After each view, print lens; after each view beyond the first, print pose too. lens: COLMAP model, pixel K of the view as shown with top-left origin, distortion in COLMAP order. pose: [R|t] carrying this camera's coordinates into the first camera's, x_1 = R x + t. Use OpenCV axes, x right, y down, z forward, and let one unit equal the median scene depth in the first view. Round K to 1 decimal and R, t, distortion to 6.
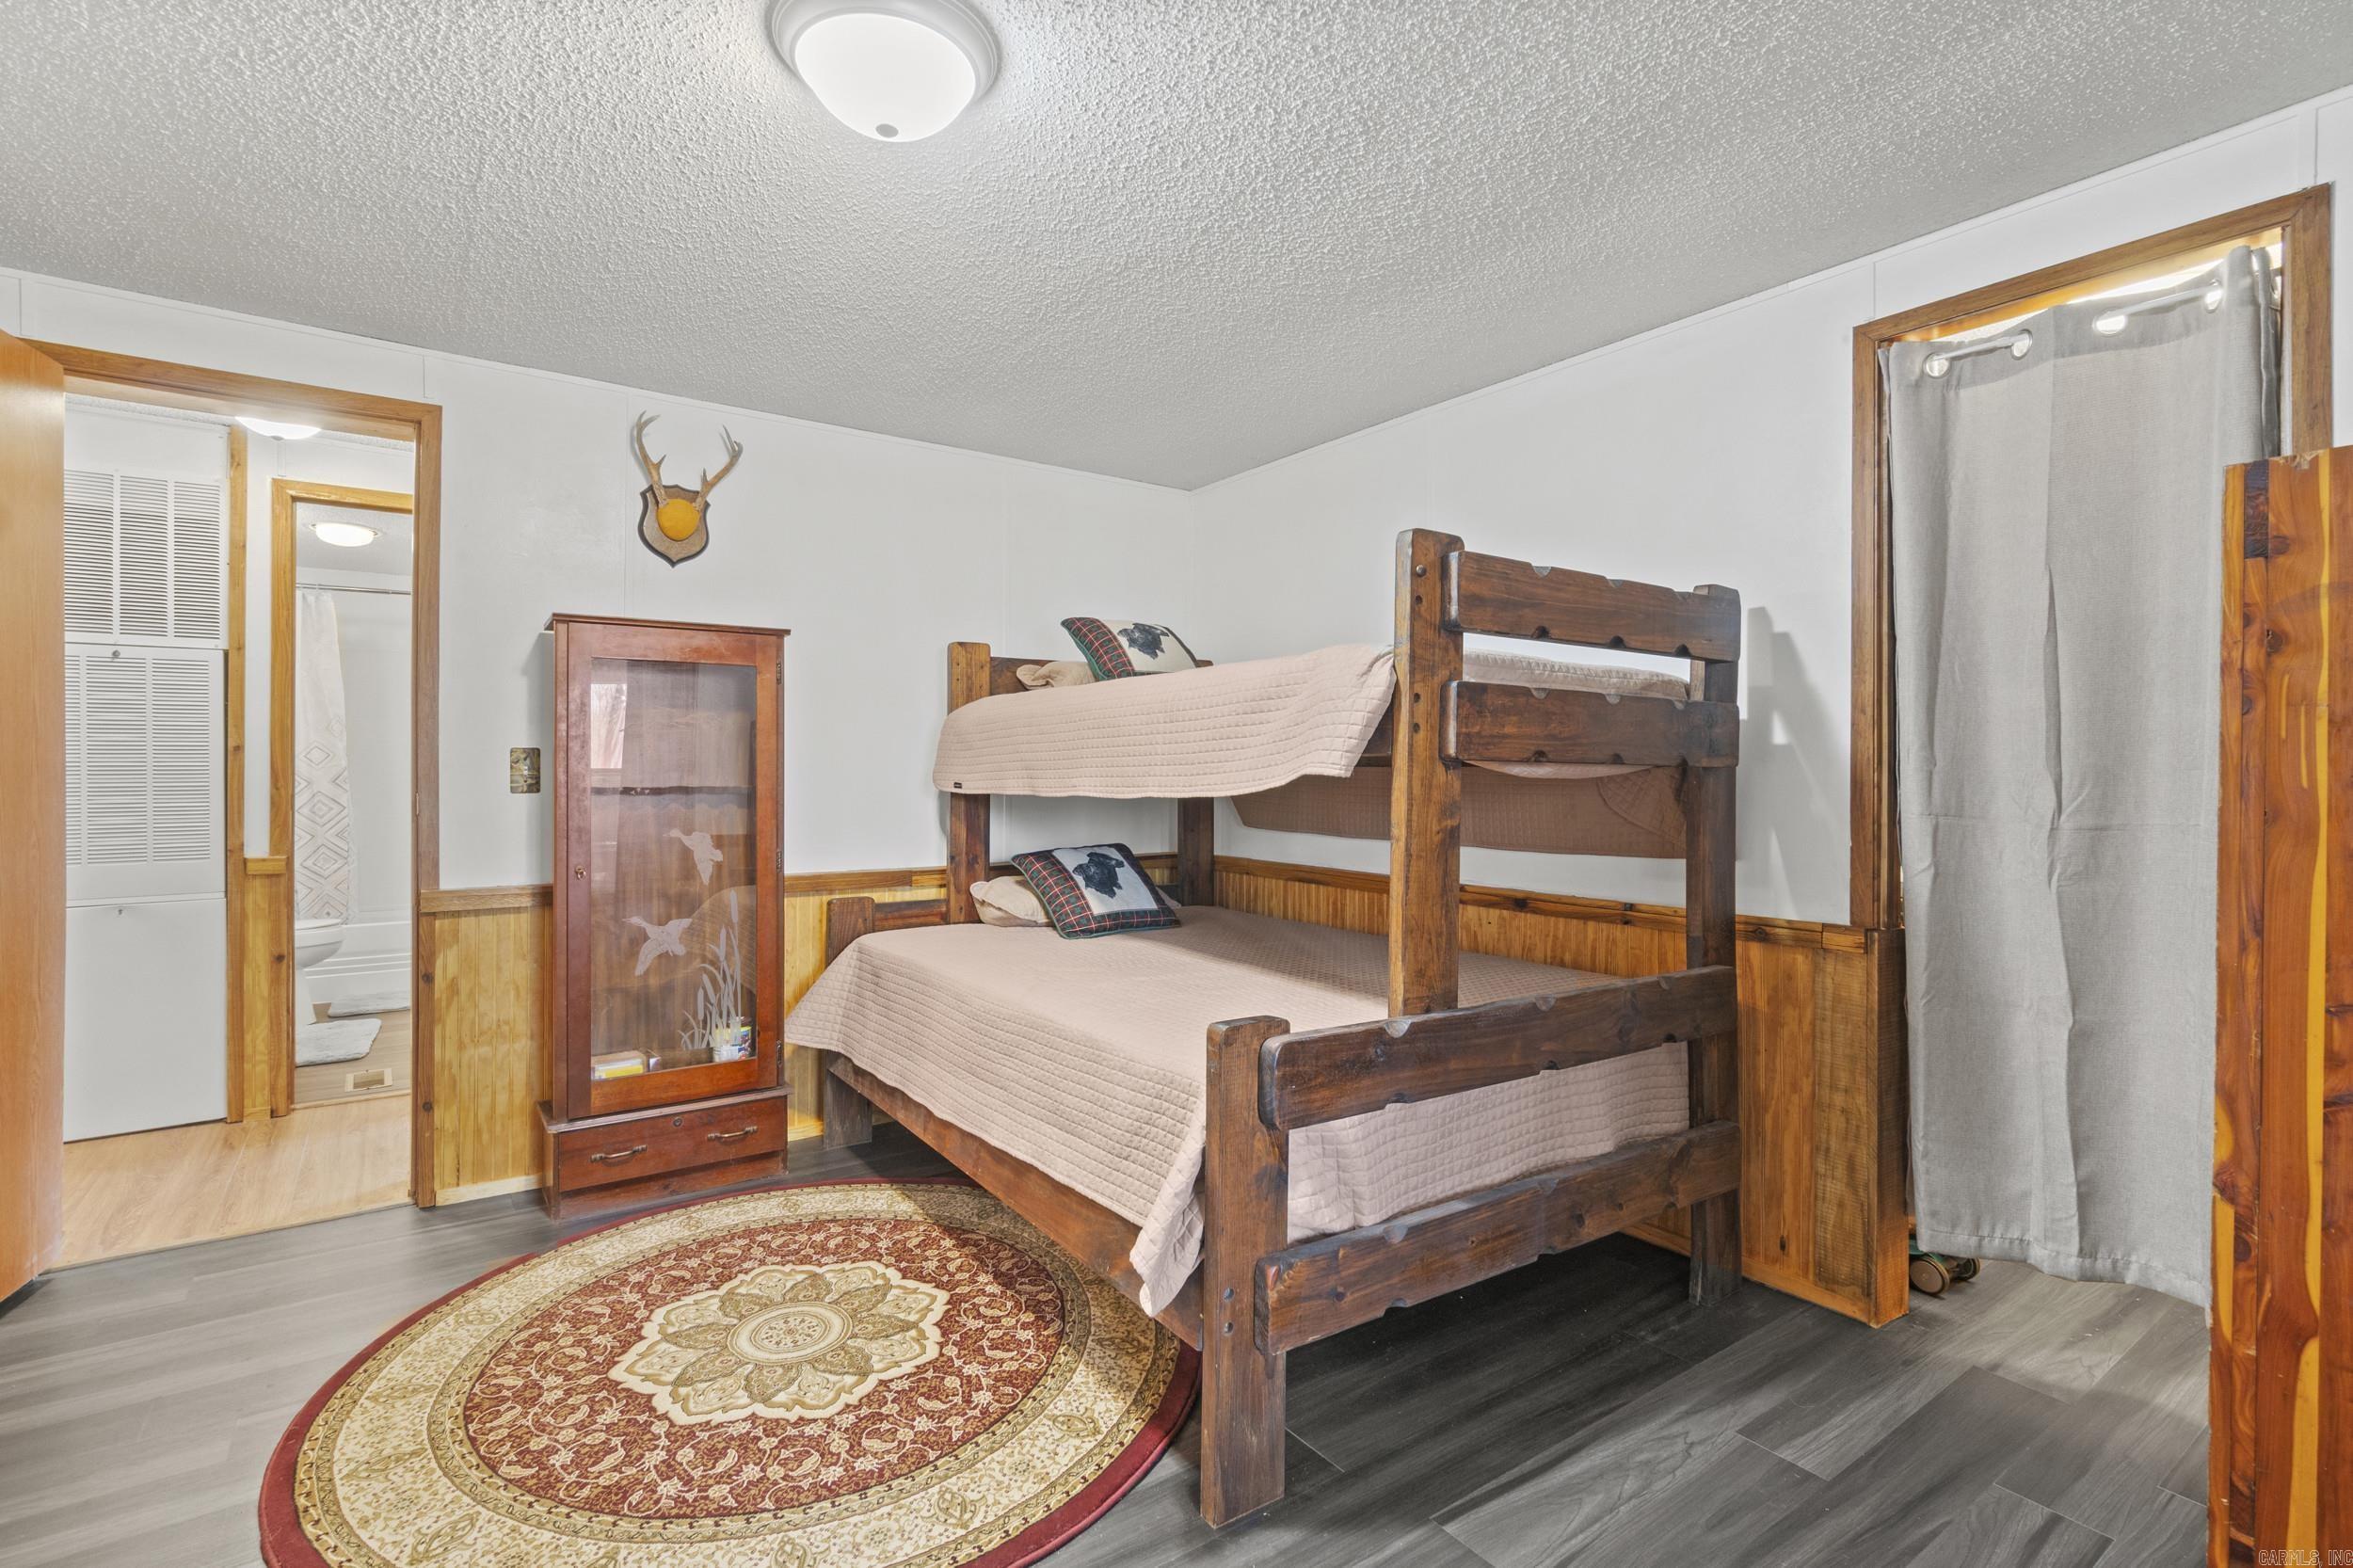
lens RADIAL K [[1094.0, 0, 1165.8], [0, 1094.0, 772.0], [0, 0, 1]] dist [-0.003795, -0.000842]
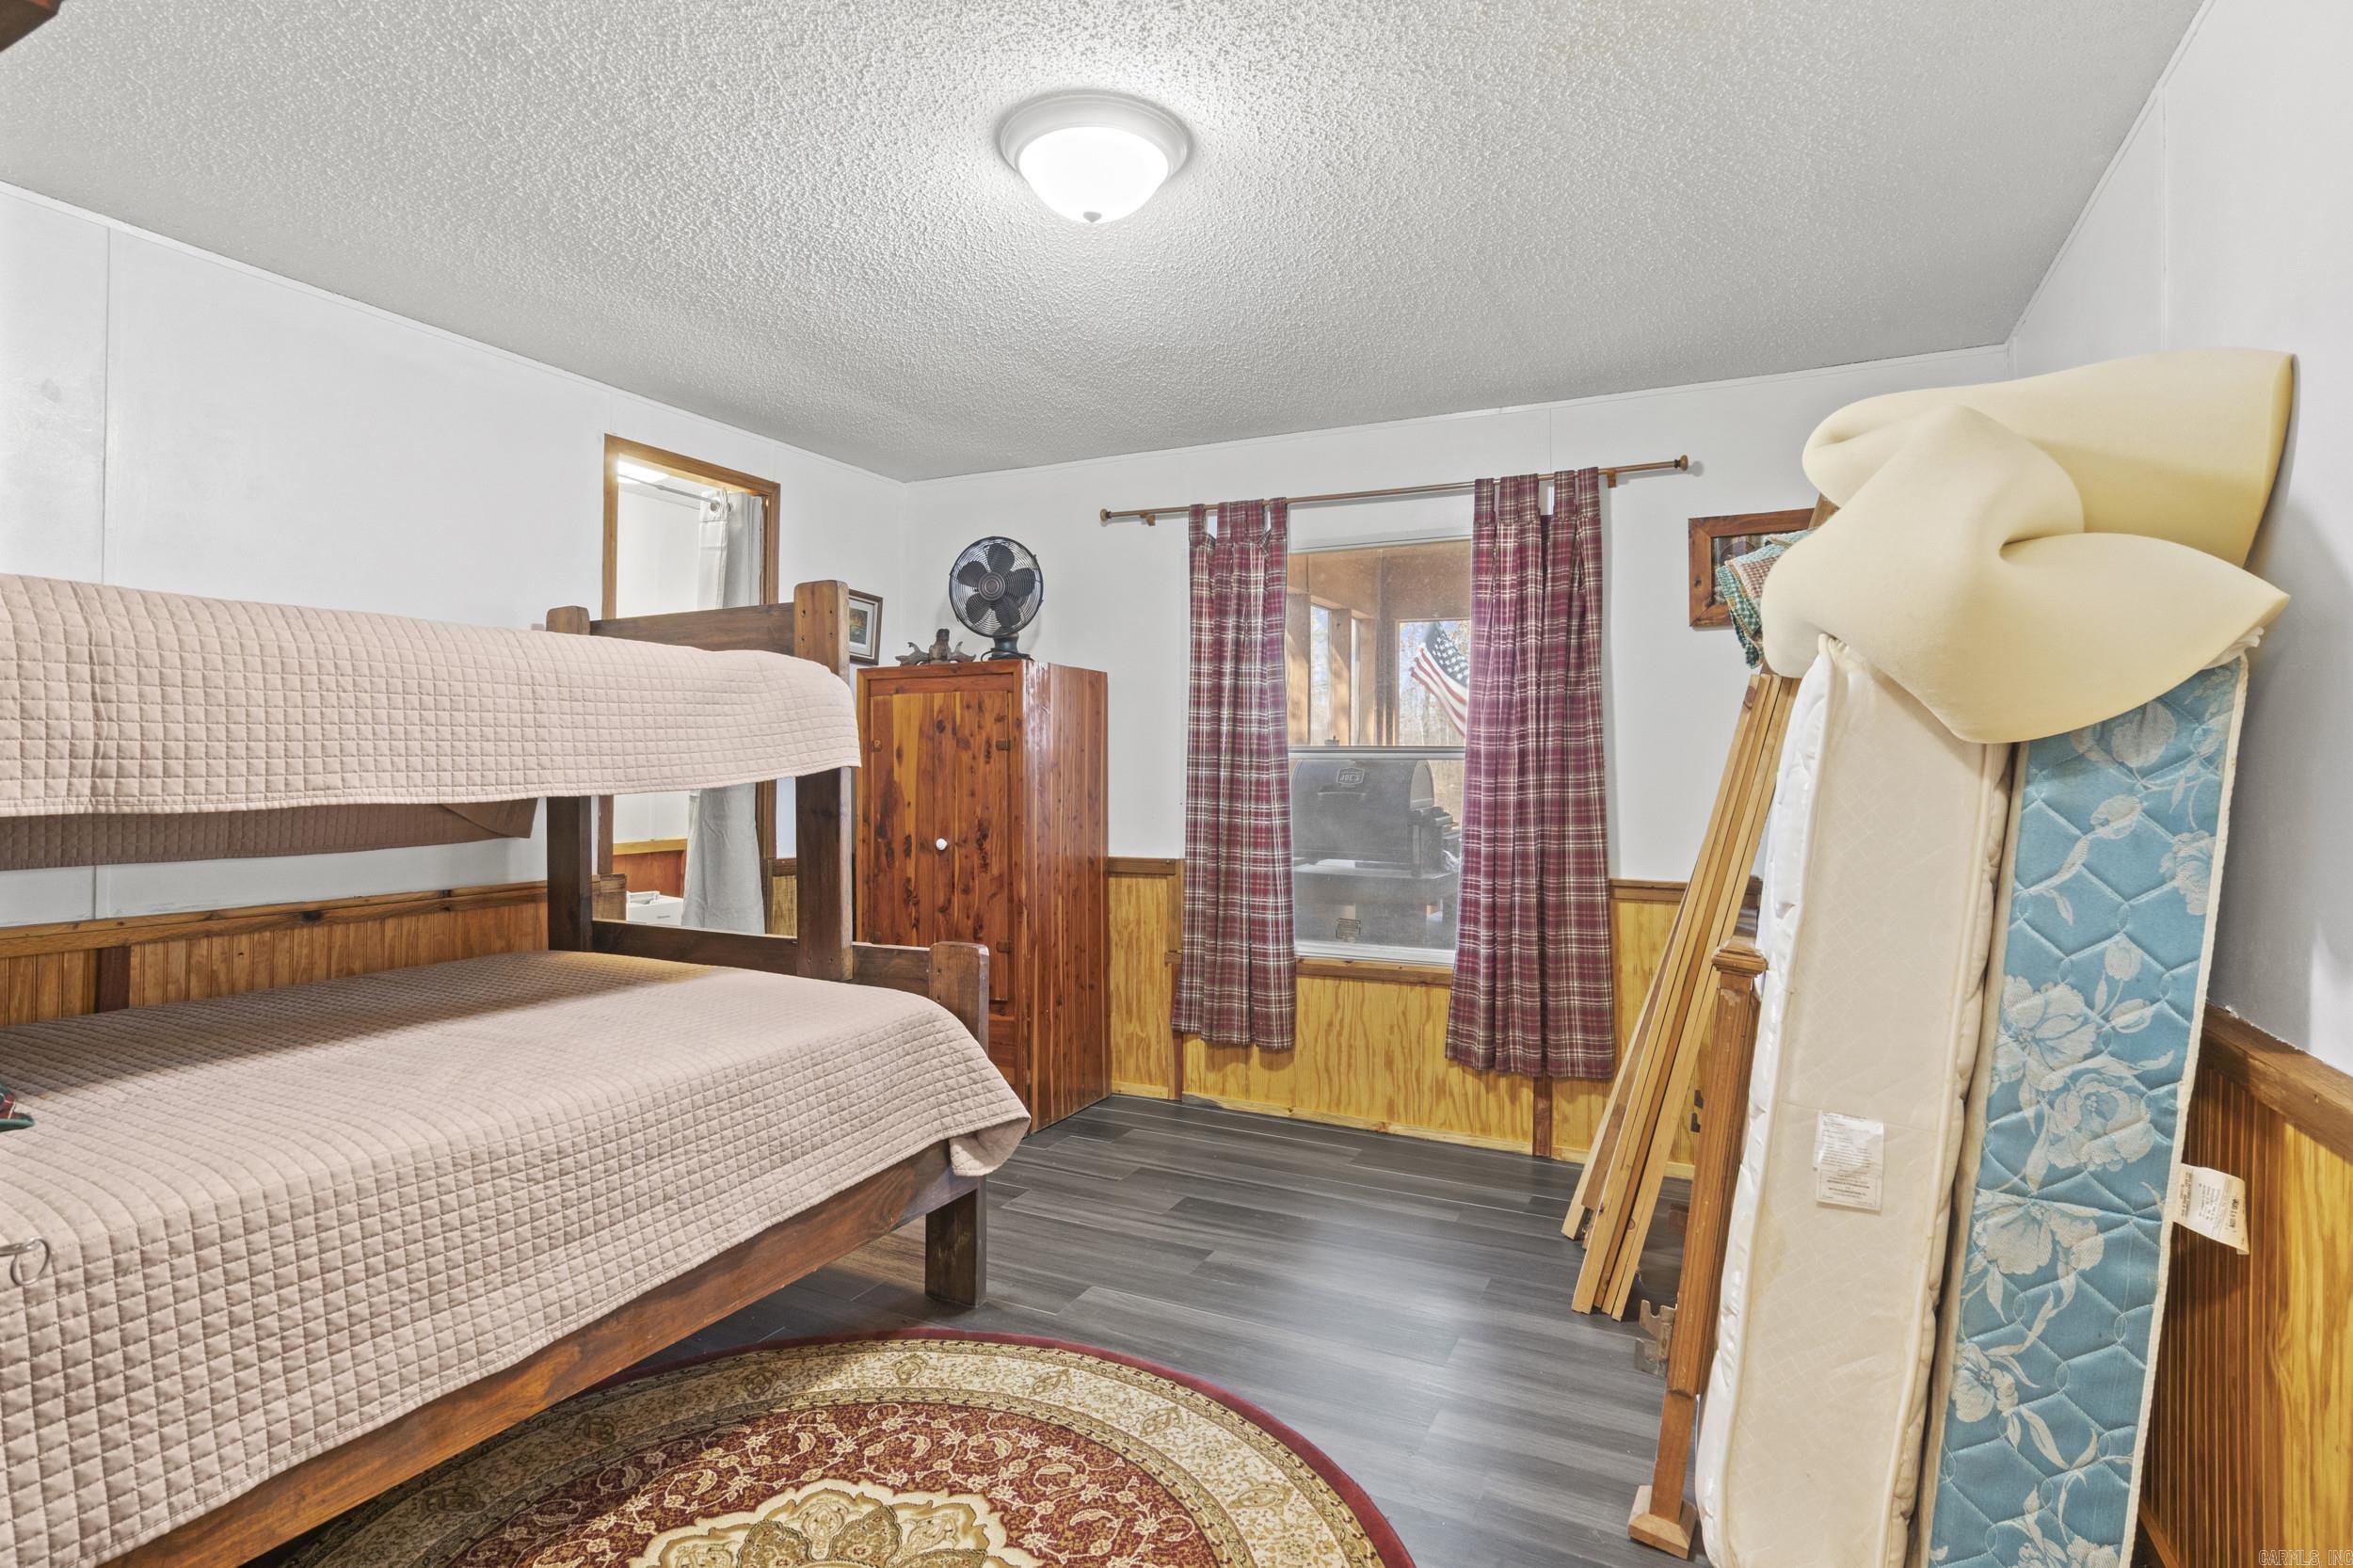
lens RADIAL K [[1196.5, 0, 1170.4], [0, 1196.5, 776.6], [0, 0, 1]] dist [-0.007578, 0.002466]
pose [[-0.485039, -0.010876, 0.874425, -1.146592], [-0.004999, 0.999941, 0.009664, 0.001278], [-0.874478, 0.000316, -0.485064, 1.252604]]
